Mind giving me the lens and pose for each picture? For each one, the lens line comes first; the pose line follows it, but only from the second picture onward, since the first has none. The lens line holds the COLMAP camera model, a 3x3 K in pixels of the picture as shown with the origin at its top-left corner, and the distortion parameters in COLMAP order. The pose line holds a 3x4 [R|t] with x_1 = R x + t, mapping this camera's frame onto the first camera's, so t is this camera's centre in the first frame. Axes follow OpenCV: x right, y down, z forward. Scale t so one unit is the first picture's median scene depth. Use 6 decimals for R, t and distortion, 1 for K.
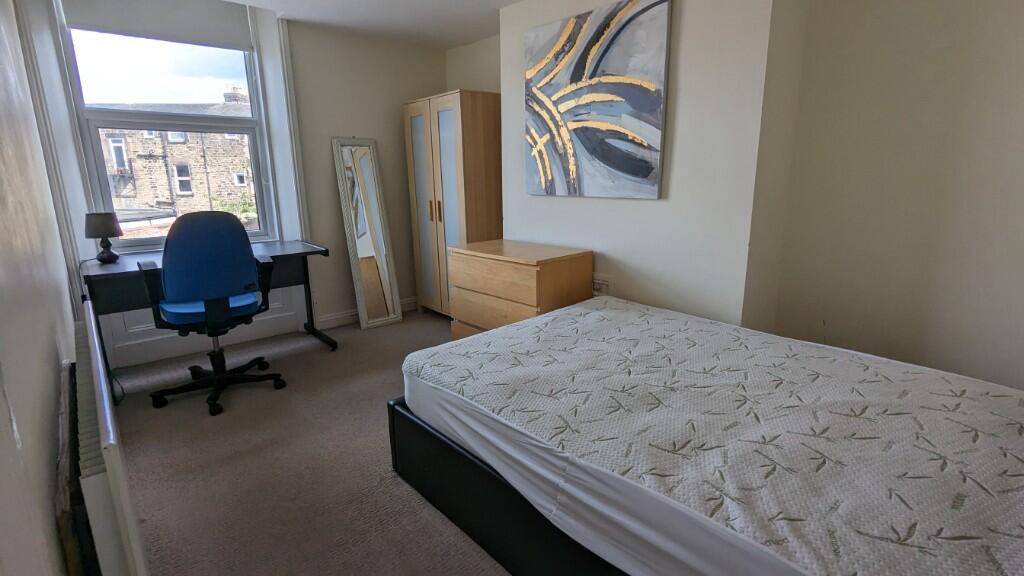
lens RADIAL K [[477.6, 0, 511.8], [0, 477.6, 285.8], [0, 0, 1]] dist [-0.001476, -0.002004]
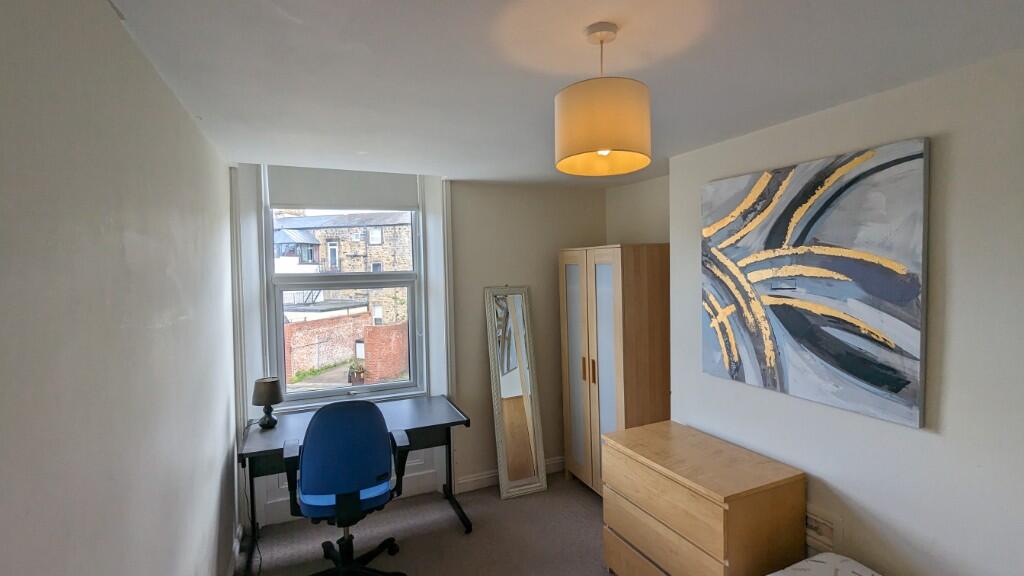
lens RADIAL K [[477.6, 0, 511.4], [0, 477.6, 288.0], [0, 0, 1]] dist [-0.001476, -0.002004]
pose [[0.948305, 0.007166, -0.317279, -0.021436], [-0.062531, 0.984366, -0.164662, -0.186534], [0.311138, 0.175990, 0.933927, 0.133031]]
